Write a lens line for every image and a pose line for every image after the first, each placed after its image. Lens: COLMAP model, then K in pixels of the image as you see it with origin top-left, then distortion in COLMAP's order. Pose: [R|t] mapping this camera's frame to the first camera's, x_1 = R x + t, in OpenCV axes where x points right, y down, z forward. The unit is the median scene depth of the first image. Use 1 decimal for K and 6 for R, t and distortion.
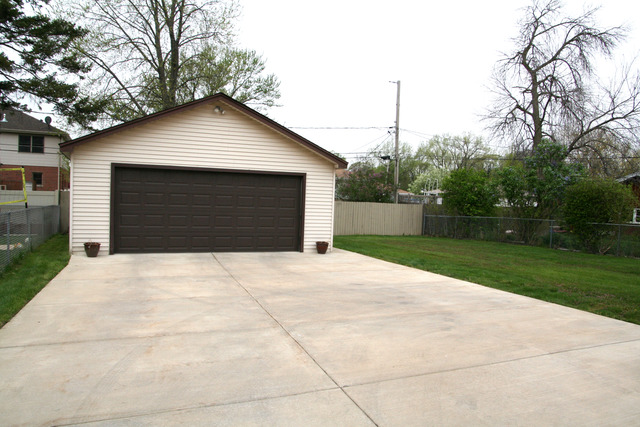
lens RADIAL K [[483.4, 0, 320.6], [0, 483.4, 224.9], [0, 0, 1]] dist [-0.119004, 0.054784]
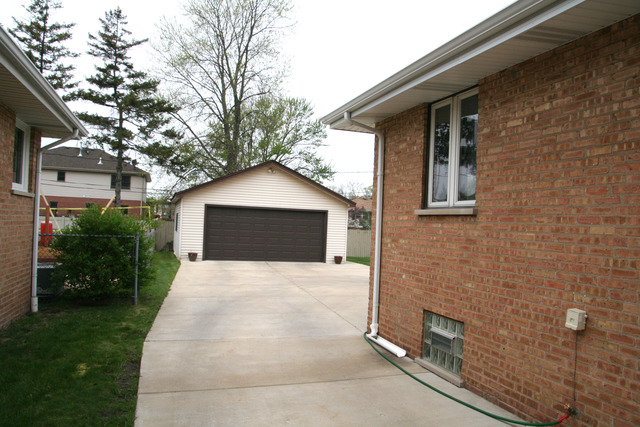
lens RADIAL K [[483.4, 0, 320.6], [0, 483.4, 224.9], [0, 0, 1]] dist [-0.119004, 0.054784]
pose [[0.993963, 0.003918, -0.109648, 0.055301], [-0.010812, 0.997996, -0.062347, 0.015986], [0.109184, 0.063156, 0.992013, -0.243512]]
